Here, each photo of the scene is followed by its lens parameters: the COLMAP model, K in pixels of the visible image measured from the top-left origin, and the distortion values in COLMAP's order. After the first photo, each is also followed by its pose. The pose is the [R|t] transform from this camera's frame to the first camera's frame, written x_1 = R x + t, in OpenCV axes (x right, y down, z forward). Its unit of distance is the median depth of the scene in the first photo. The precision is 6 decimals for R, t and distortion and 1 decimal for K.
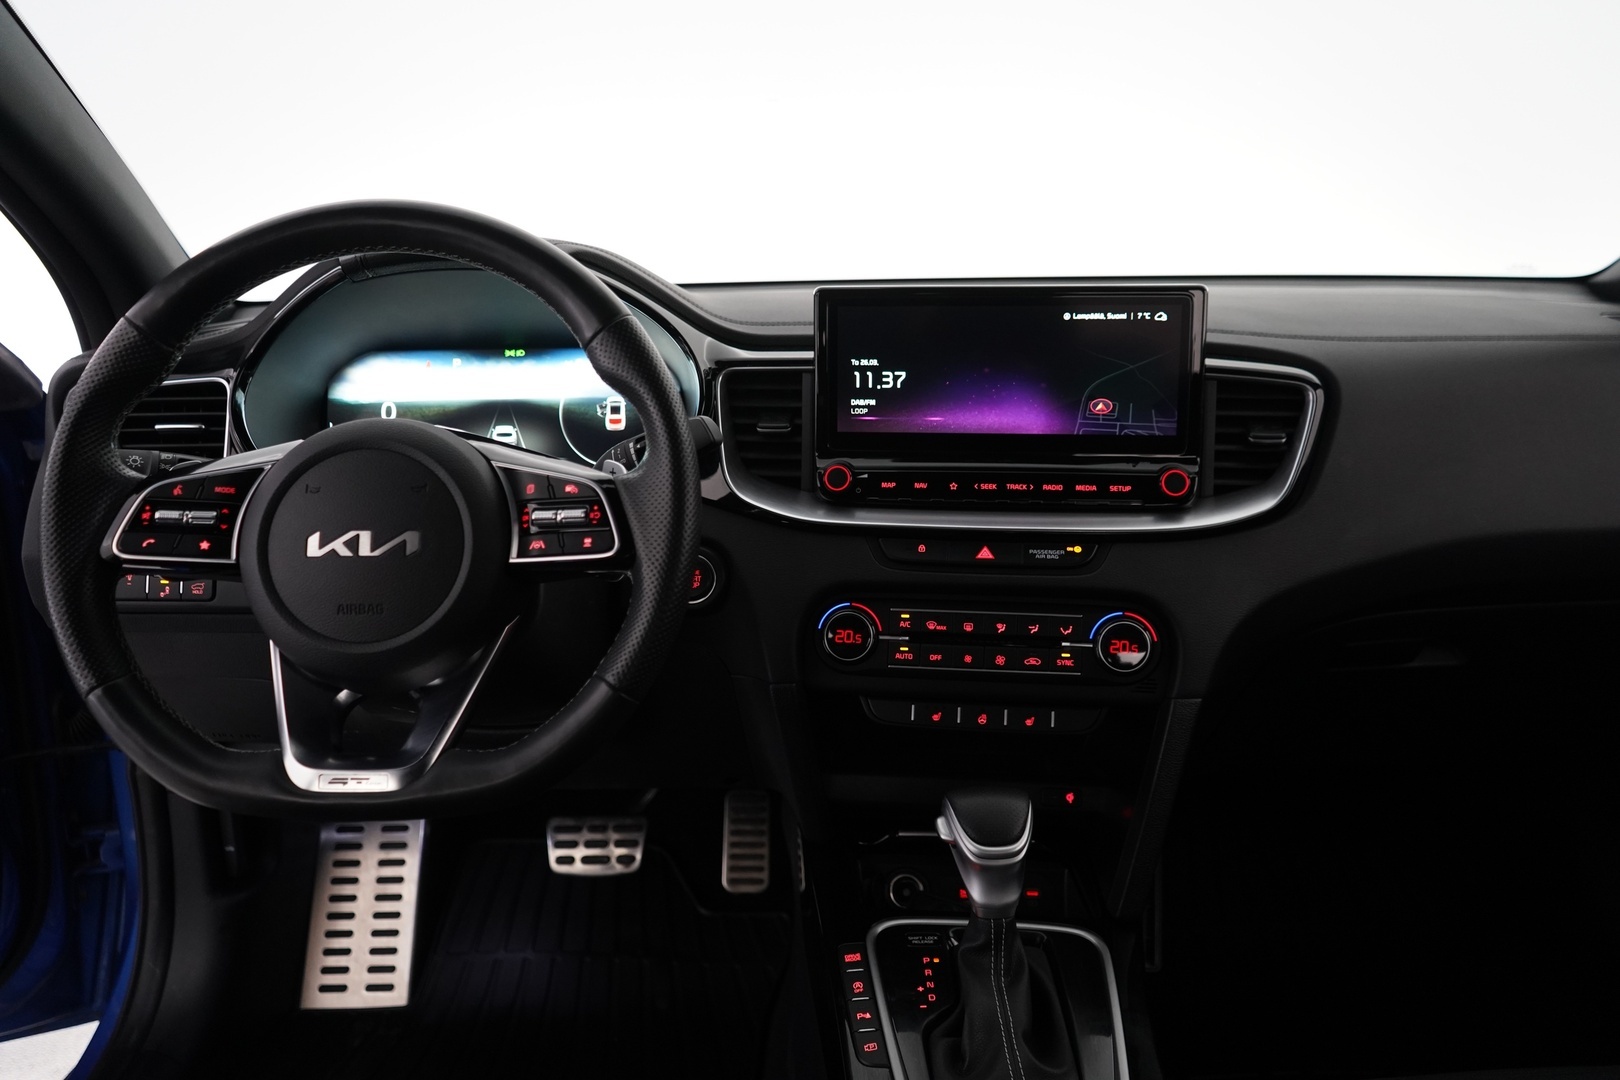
lens RADIAL K [[1317.6, 0, 810.0], [0, 1317.6, 540.0], [0, 0, 1]] dist [-0.008887, 0.006827]
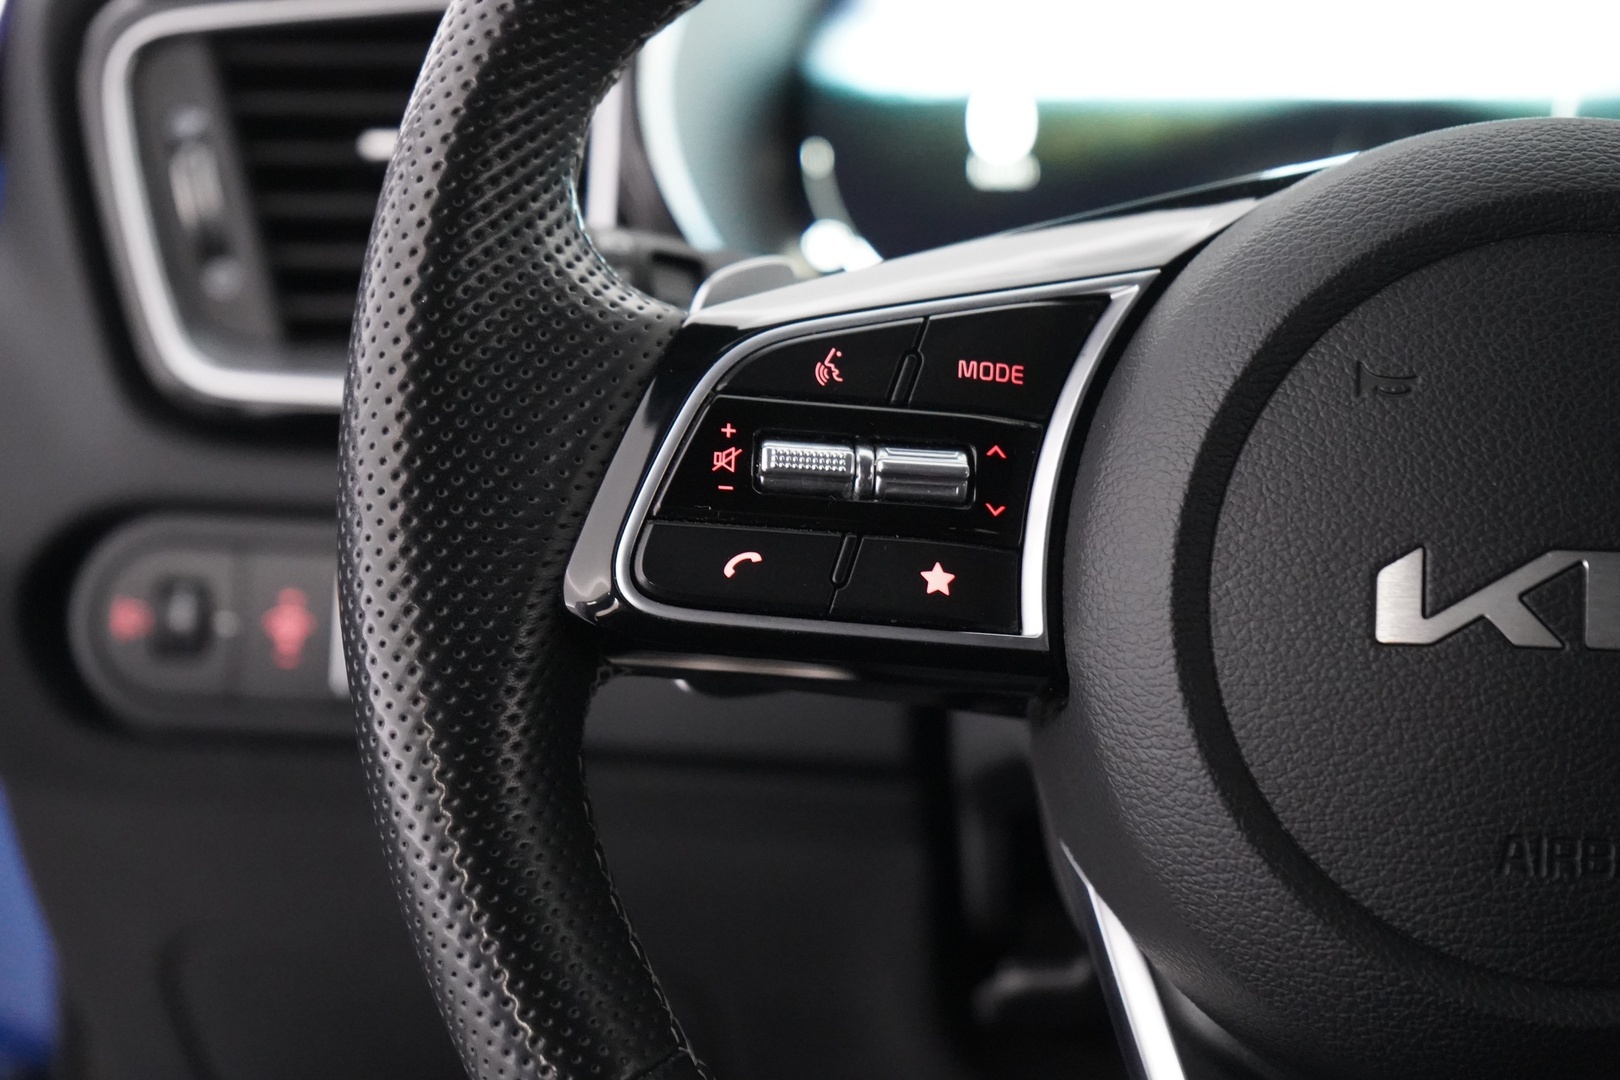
lens RADIAL K [[3182.4, 0, 842.2], [0, 3182.4, 537.8], [0, 0, 1]] dist [-0.061599, 0.107436]
pose [[0.995780, 0.037016, -0.083976, -0.337772], [-0.035721, 0.999219, 0.016864, -0.011483], [0.084535, -0.013793, 0.996325, 0.286361]]
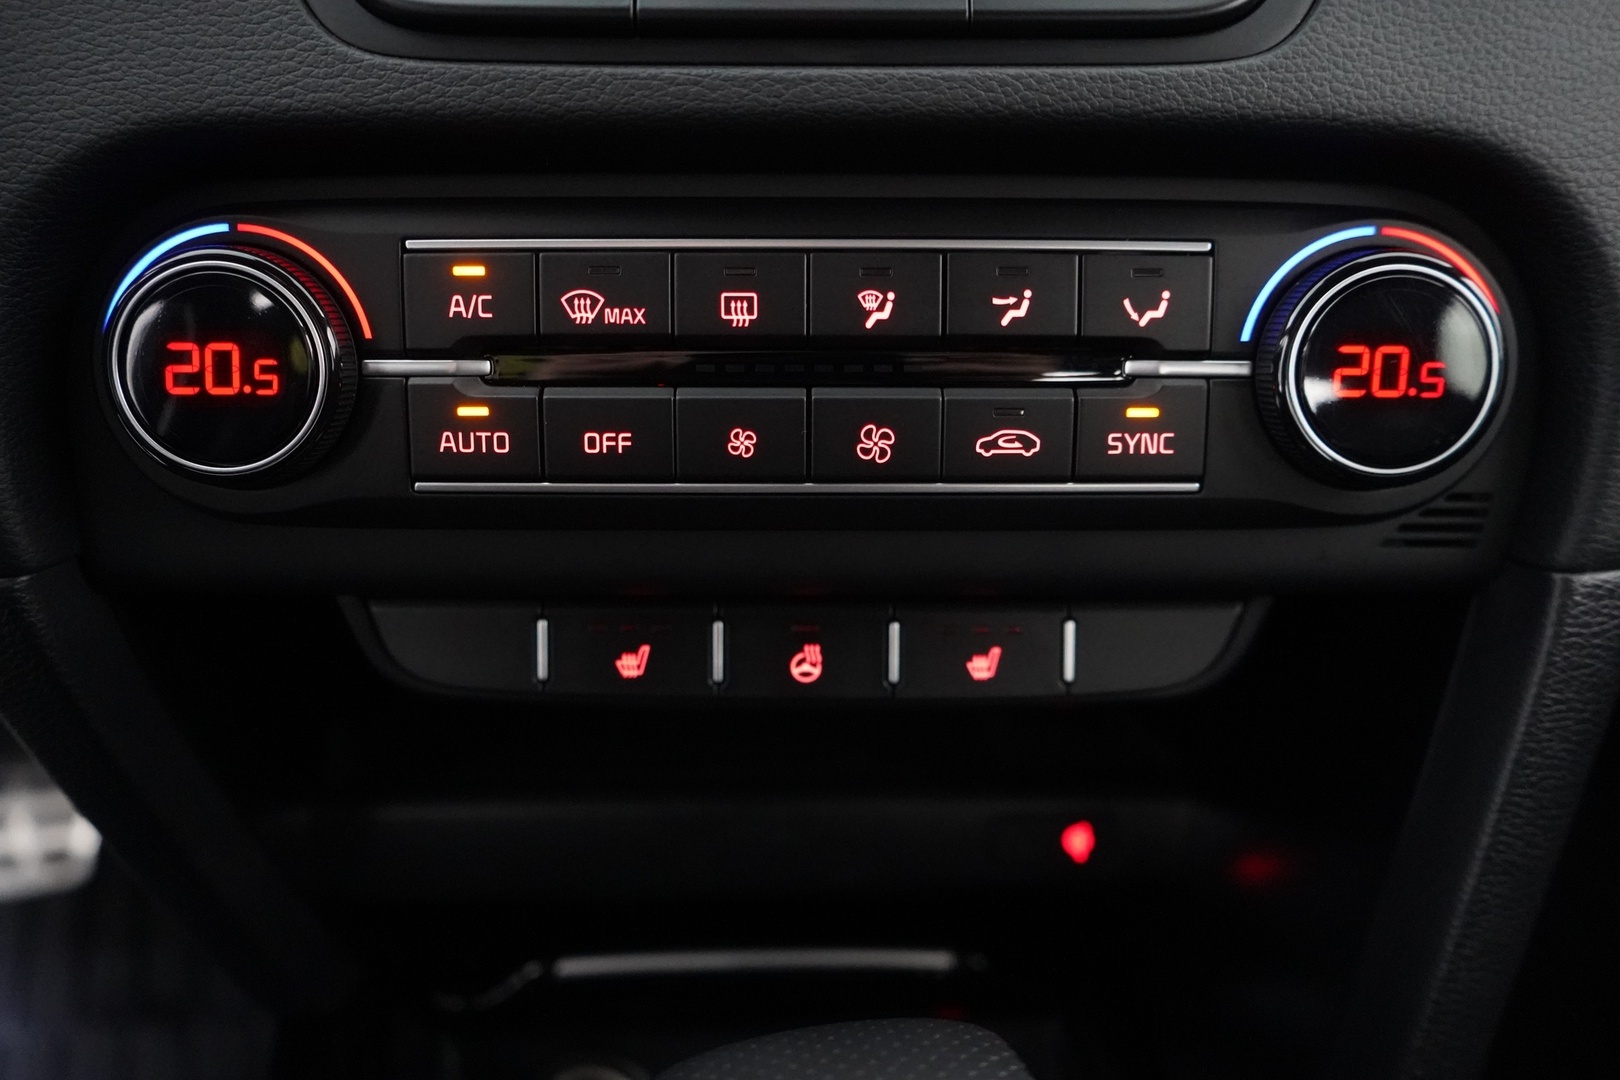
lens RADIAL K [[1317.6, 0, 810.0], [0, 1317.6, 540.0], [0, 0, 1]] dist [-0.008887, 0.006827]
pose [[0.987844, -0.057473, 0.144432, 0.096364], [0.025182, 0.976035, 0.216152, 0.055842], [-0.153394, -0.209887, 0.965618, 0.761292]]
